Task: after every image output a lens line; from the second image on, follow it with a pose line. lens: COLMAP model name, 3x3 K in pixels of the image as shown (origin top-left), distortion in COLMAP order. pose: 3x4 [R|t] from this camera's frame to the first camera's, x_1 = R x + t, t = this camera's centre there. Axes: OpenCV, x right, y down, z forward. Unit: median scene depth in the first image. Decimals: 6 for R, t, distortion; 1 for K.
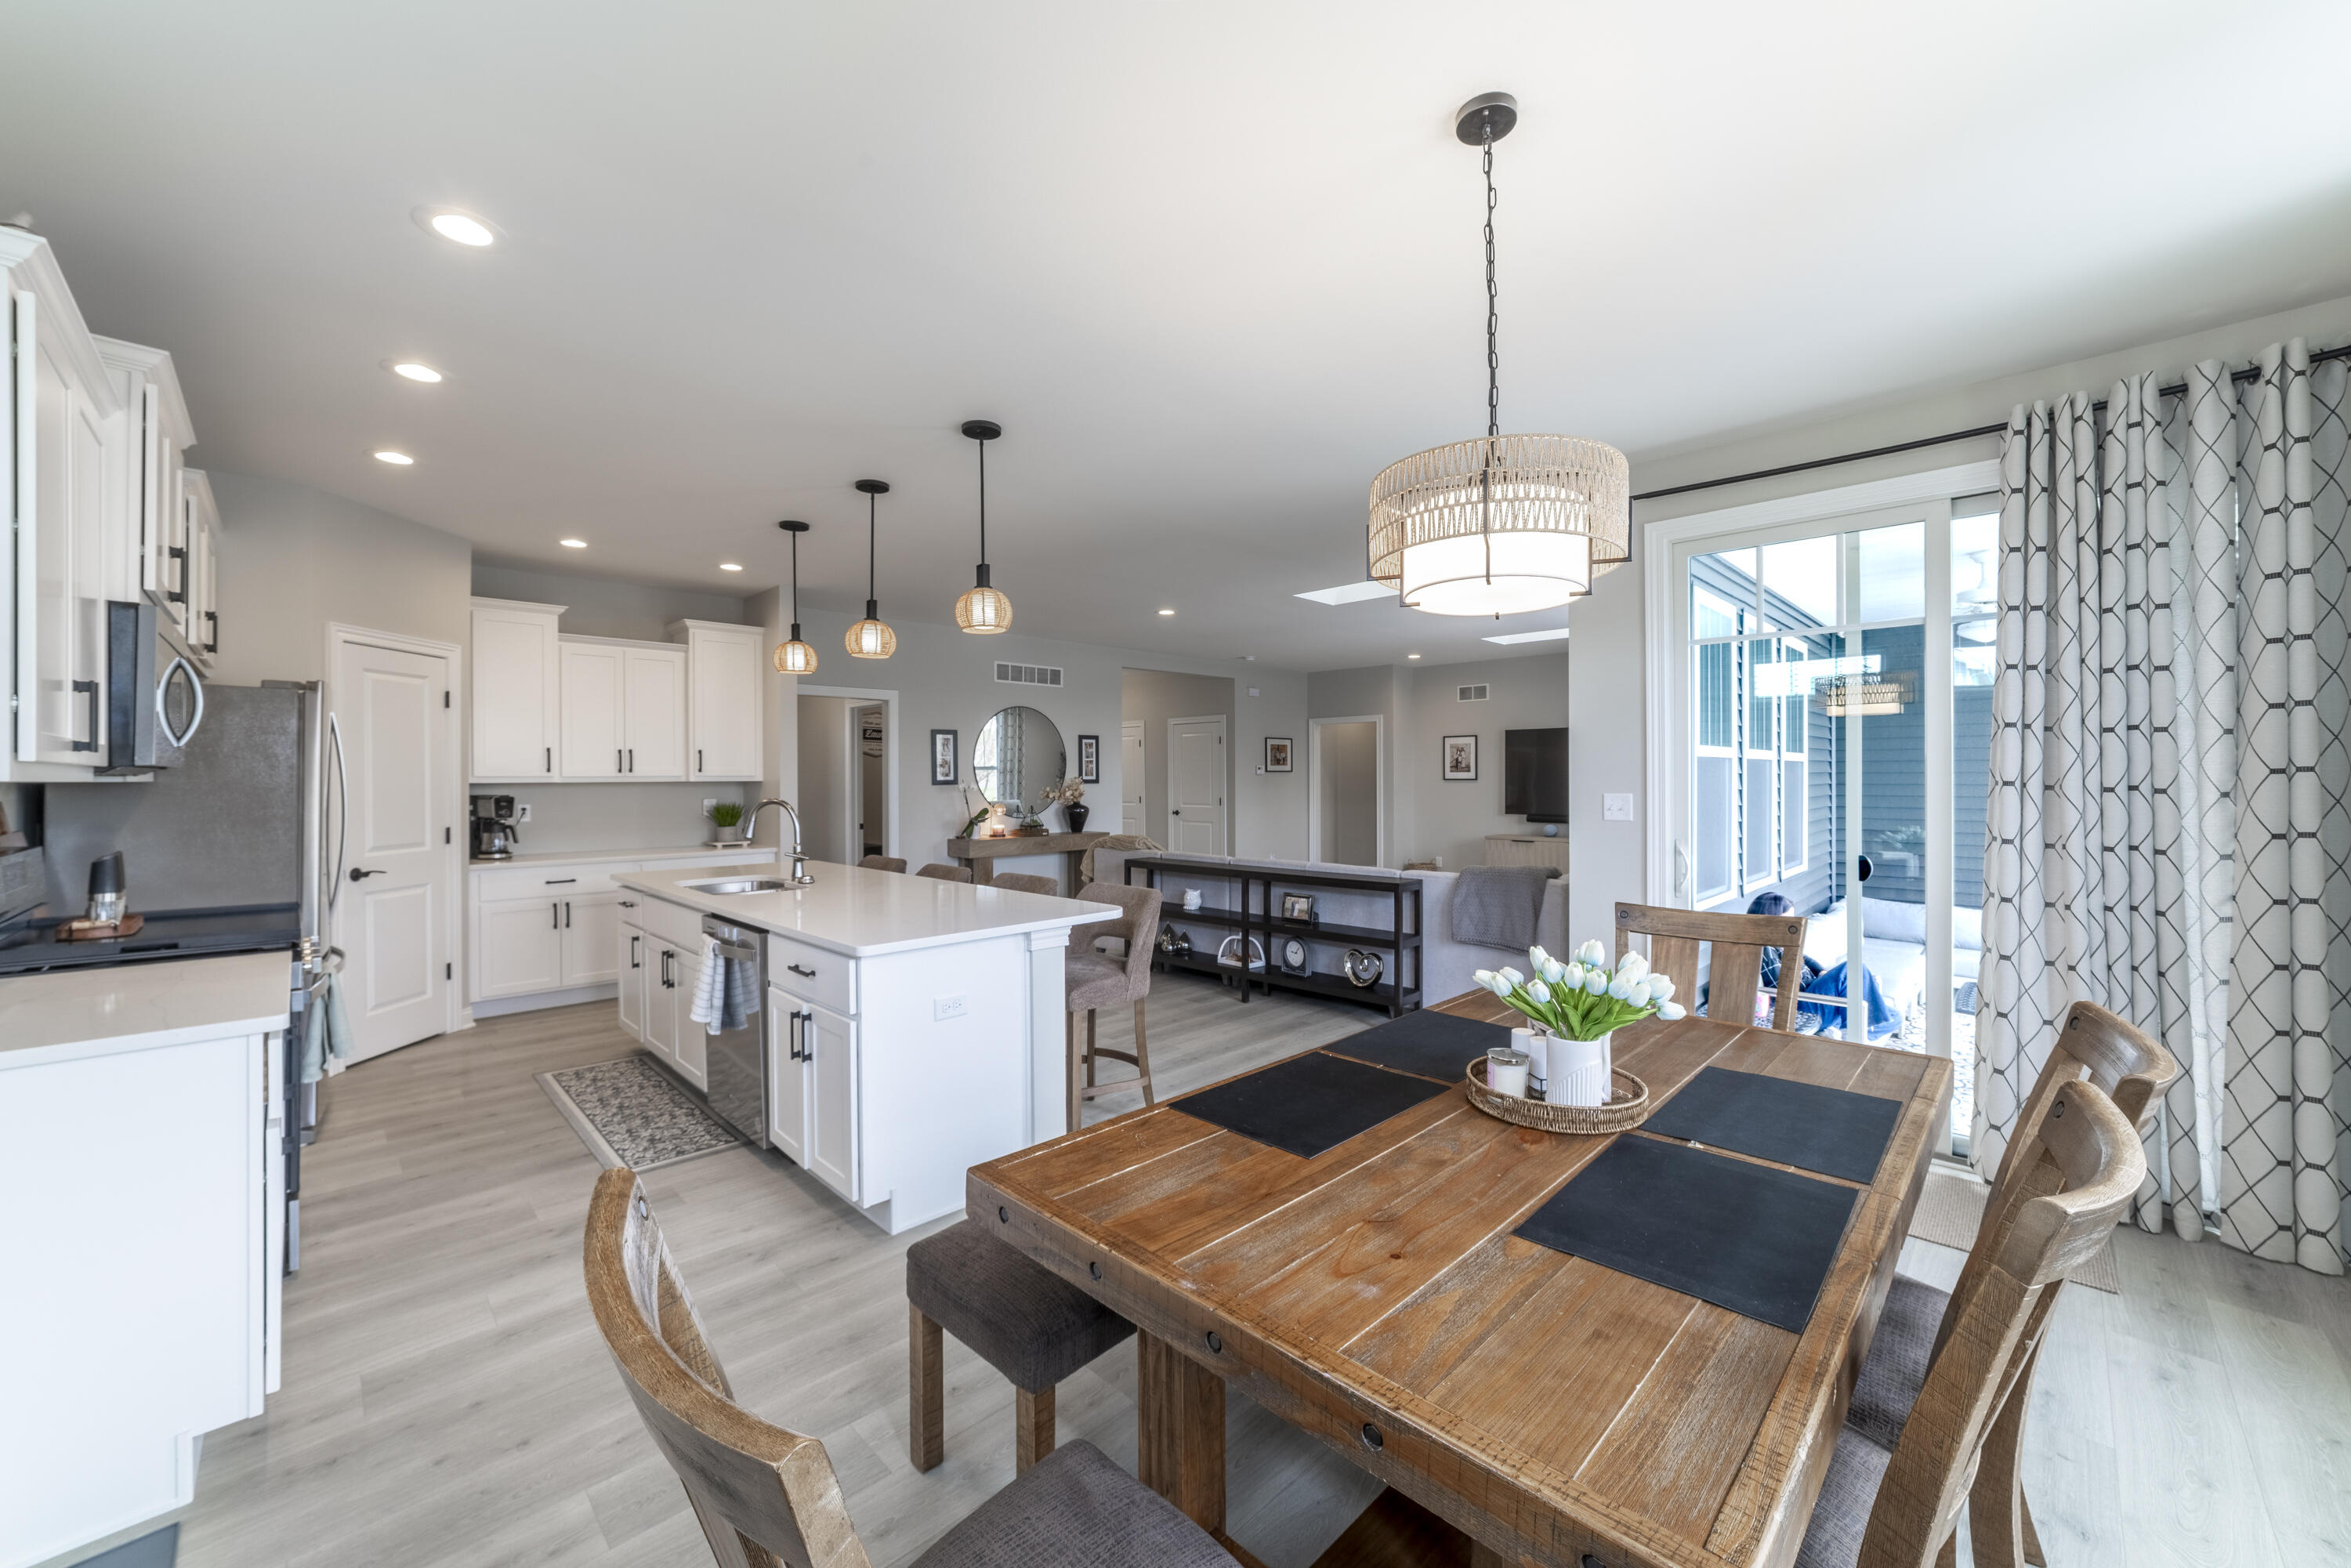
lens RADIAL K [[898.1, 0, 1166.2], [0, 898.1, 777.2], [0, 0, 1]] dist [-0.022322, 0.005942]
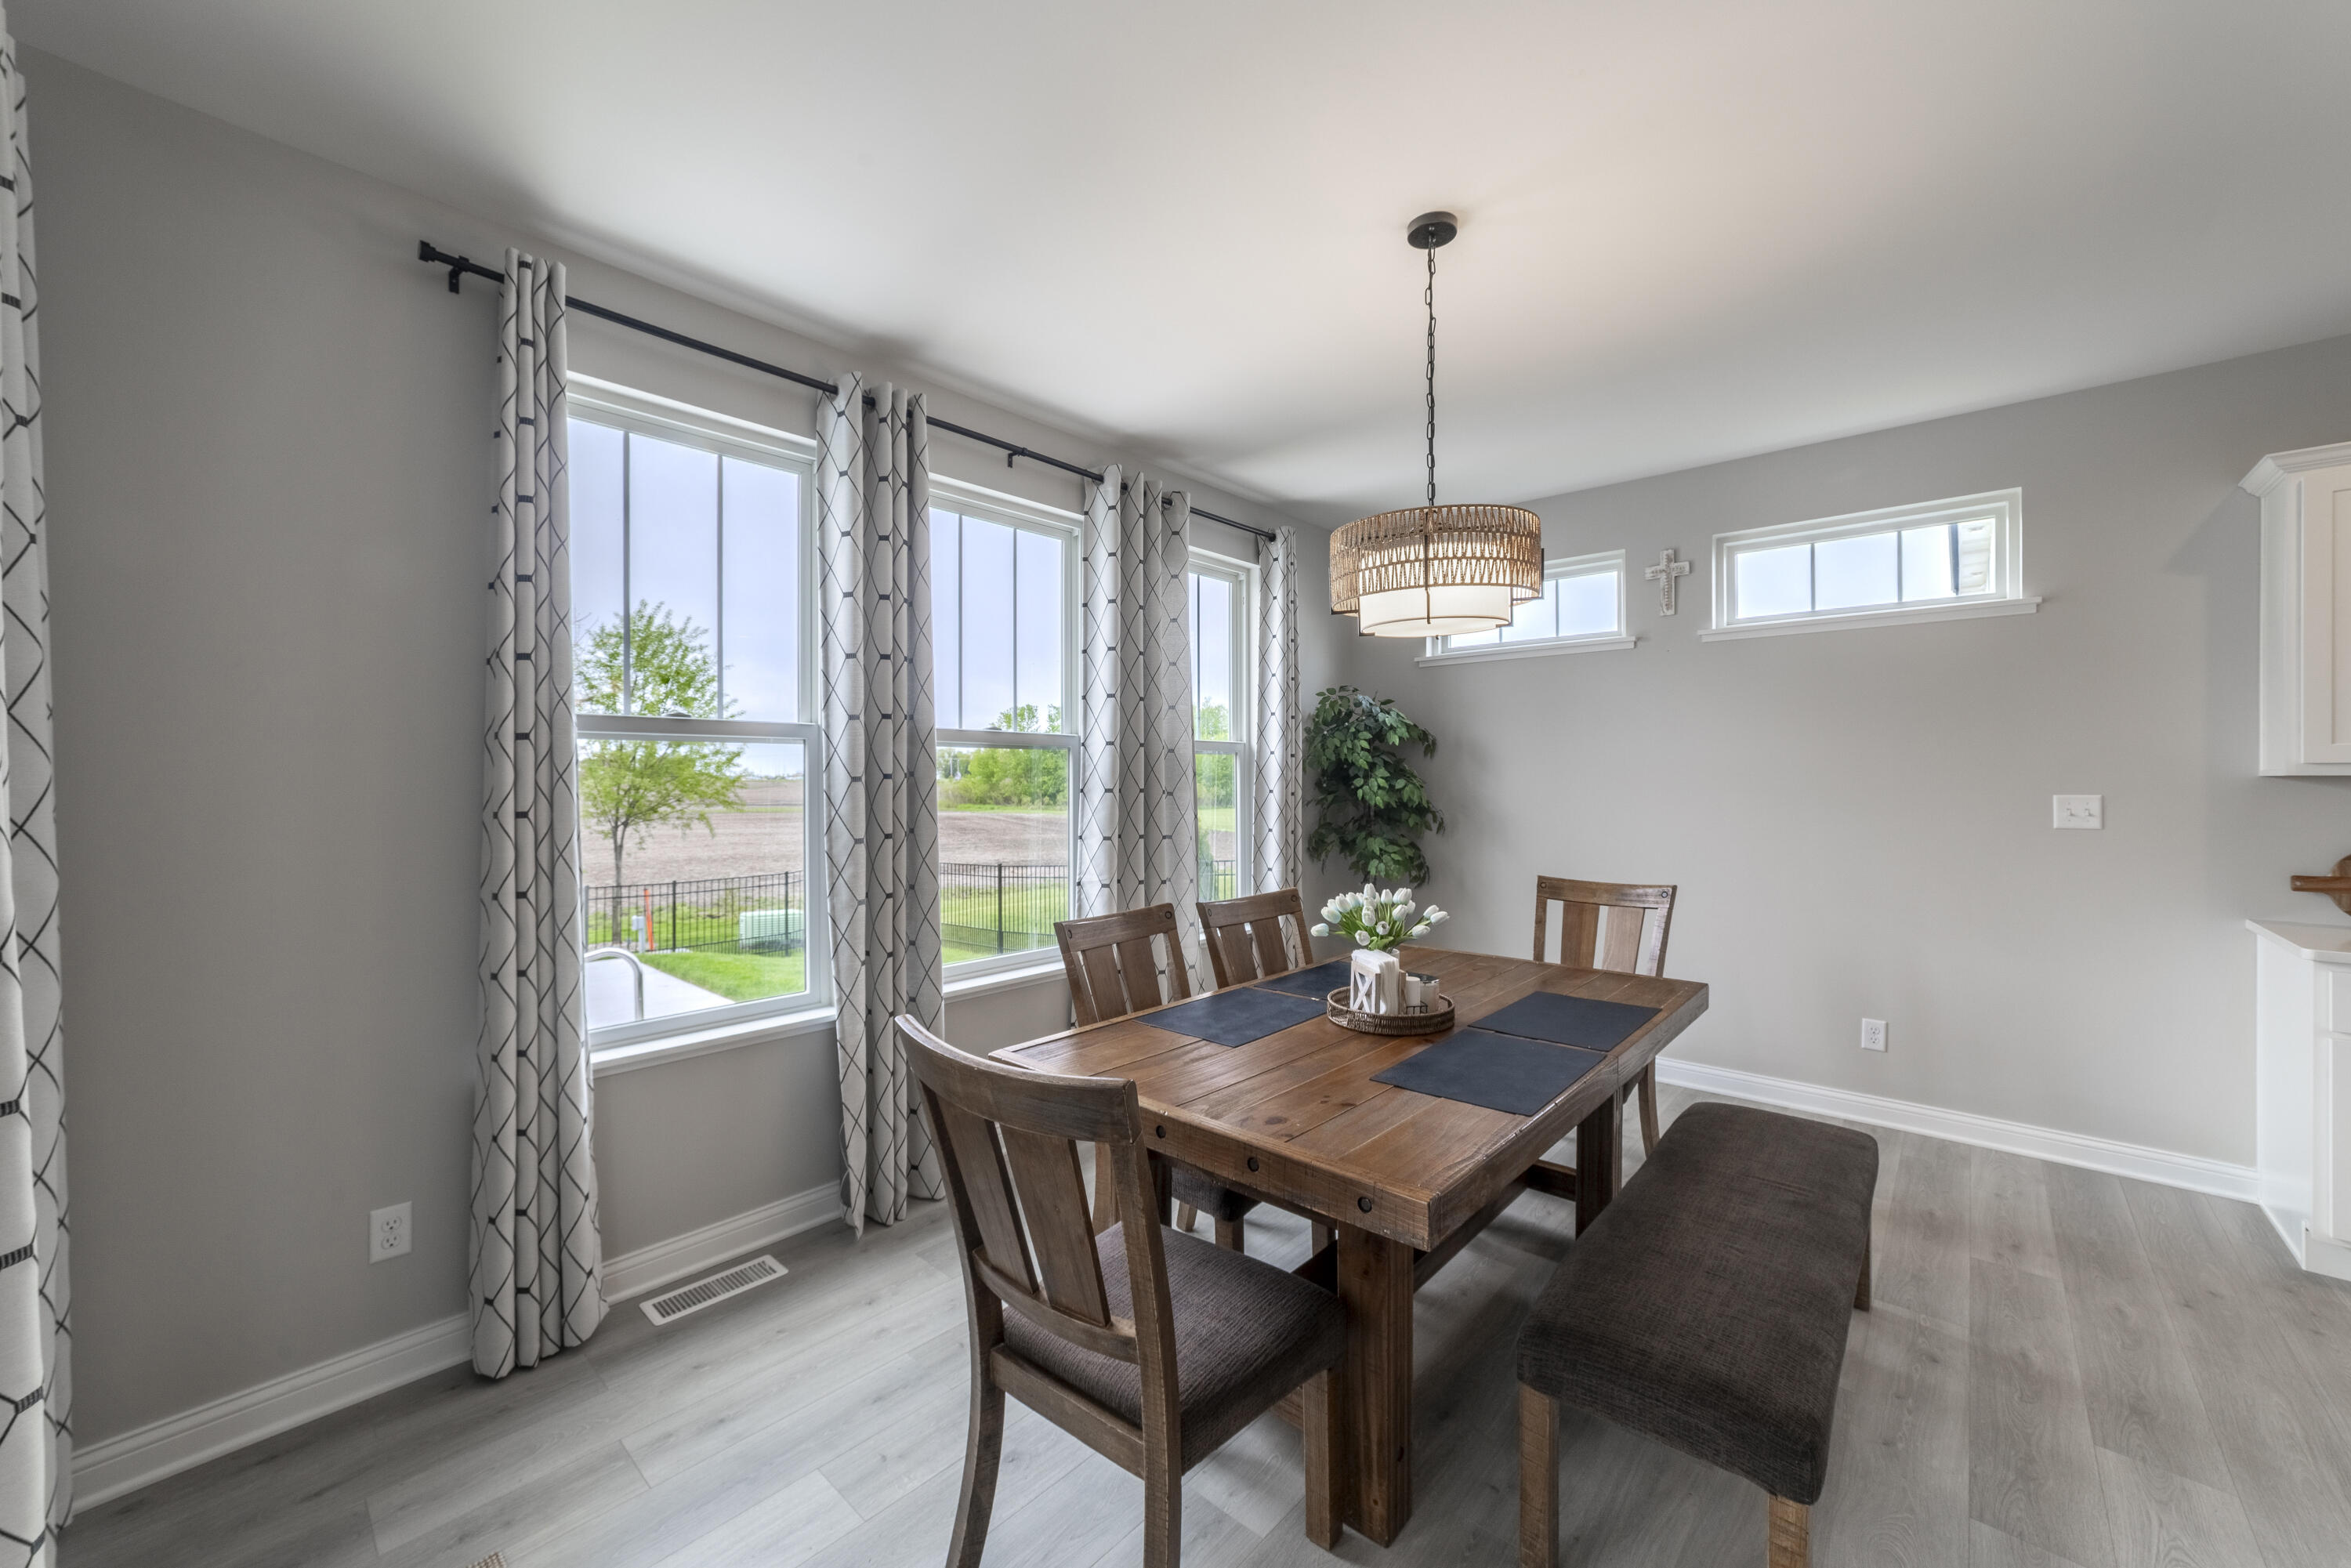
lens RADIAL K [[898.1, 0, 1197.1], [0, 898.1, 784.7], [0, 0, 1]] dist [-0.022322, 0.005942]
pose [[-0.996893, 0.003856, -0.078676, 0.228684], [0.003620, 0.999989, 0.003135, 0.002327], [0.078687, 0.002841, -0.996895, 0.641673]]
